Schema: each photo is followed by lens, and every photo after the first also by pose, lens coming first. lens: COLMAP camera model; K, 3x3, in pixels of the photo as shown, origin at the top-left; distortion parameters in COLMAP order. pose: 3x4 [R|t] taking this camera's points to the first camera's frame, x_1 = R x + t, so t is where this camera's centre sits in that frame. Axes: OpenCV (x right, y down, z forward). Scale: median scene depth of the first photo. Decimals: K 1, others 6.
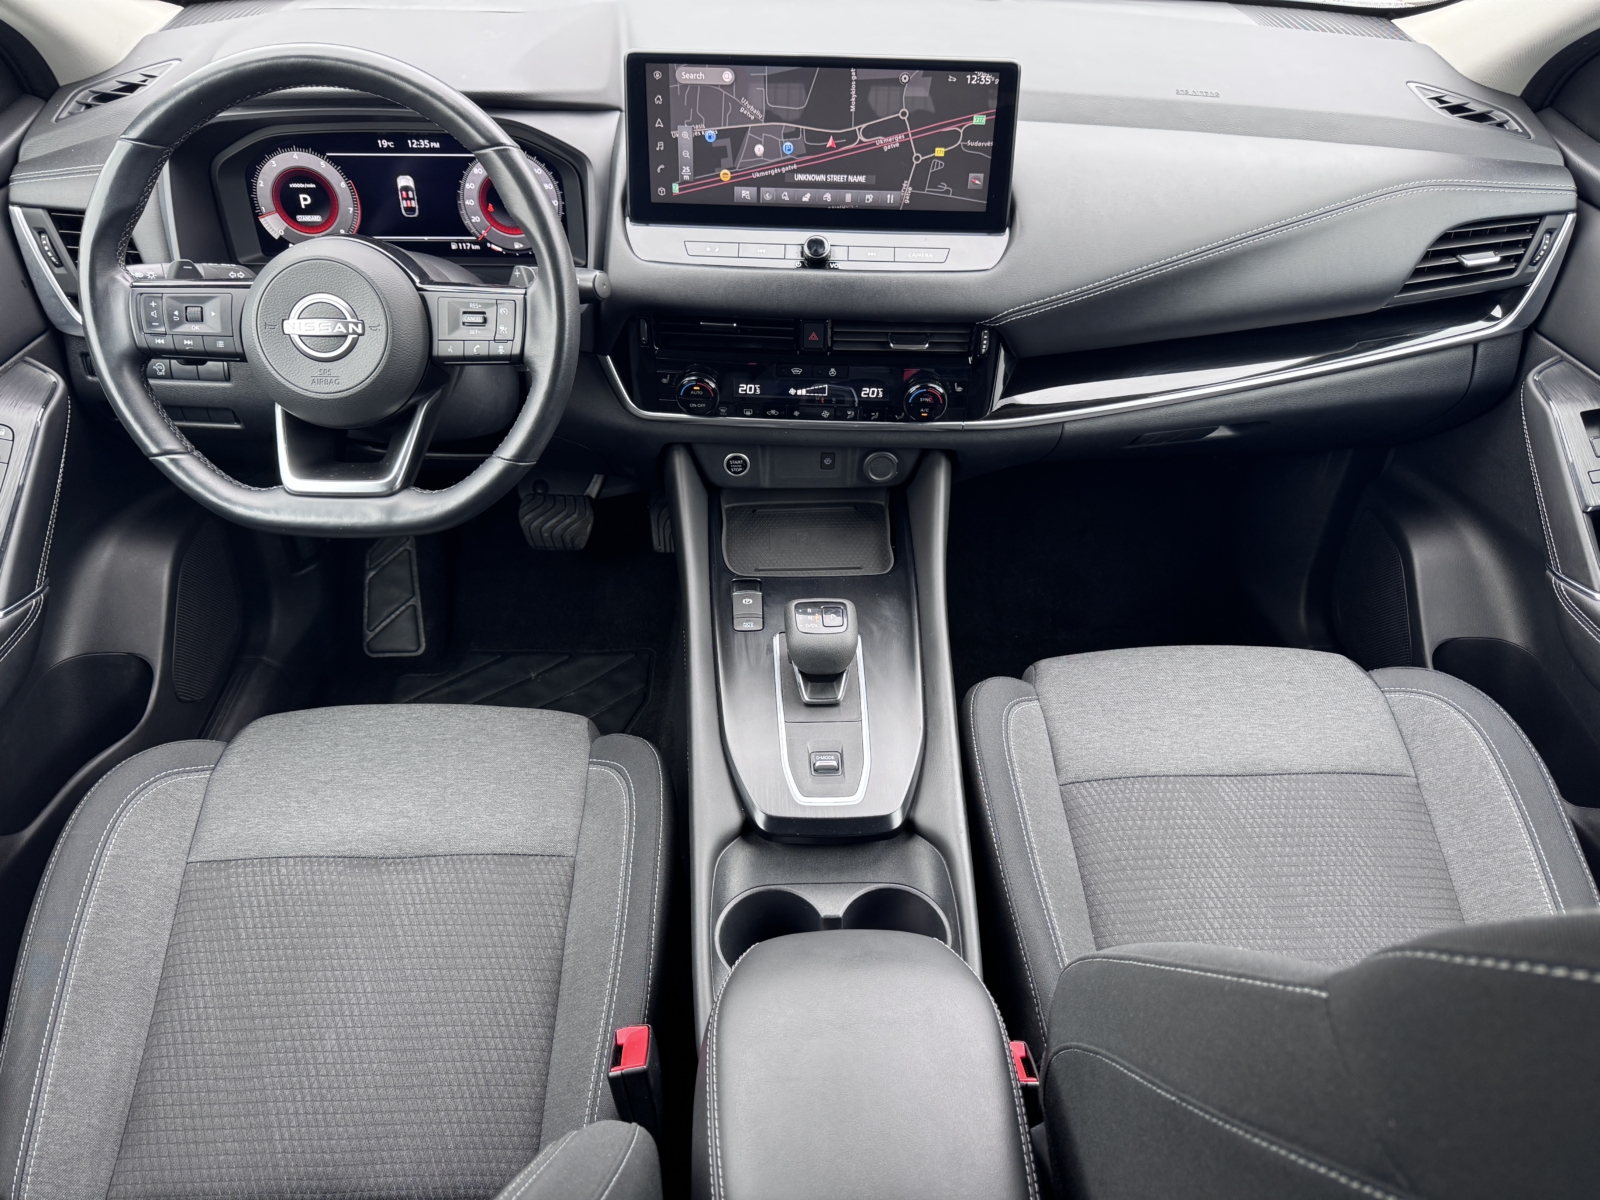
lens RADIAL K [[1106.2, 0, 800.0], [0, 1106.2, 600.0], [0, 0, 1]] dist [-0.039522, 0.002669]
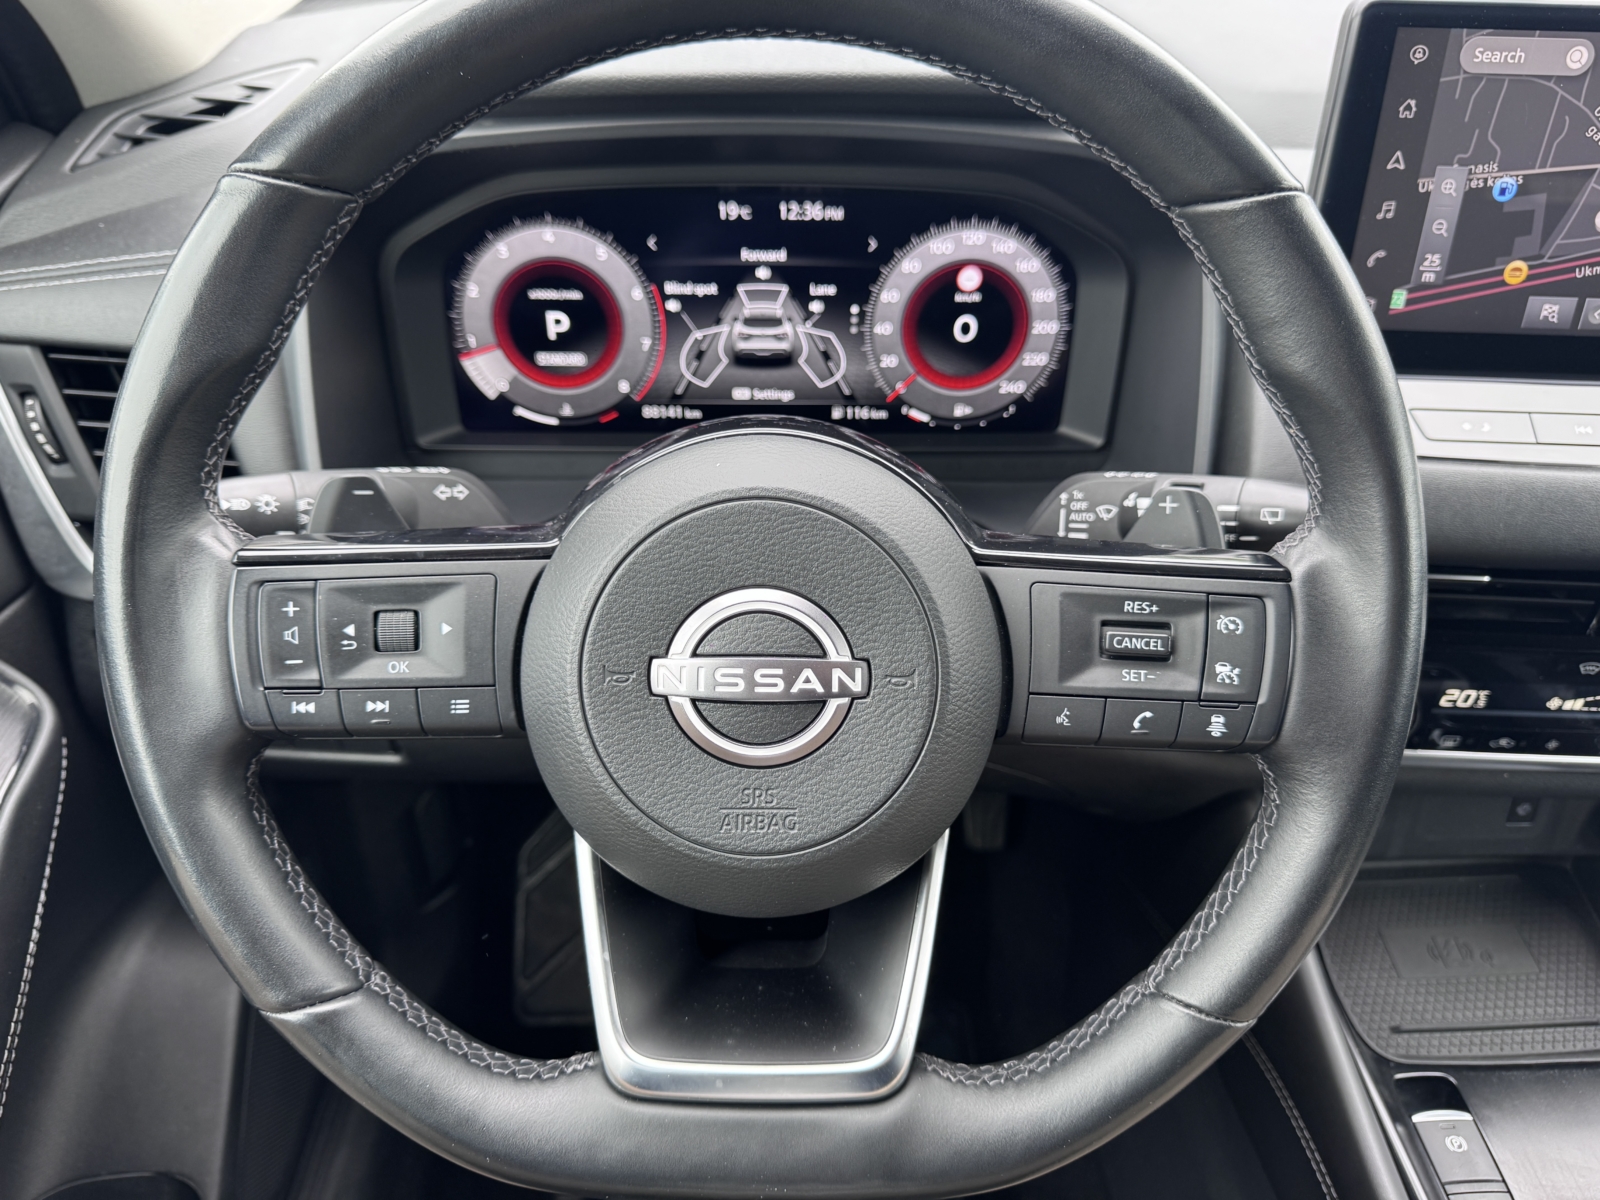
lens RADIAL K [[1152.6, 0, 798.0], [0, 1152.6, 575.2], [0, 0, 1]] dist [-0.036200, 0.005575]
pose [[0.999593, -0.006543, -0.027759, -0.356338], [0.003358, 0.993560, -0.113261, -0.207392], [0.028321, 0.113122, 0.993177, 0.533927]]
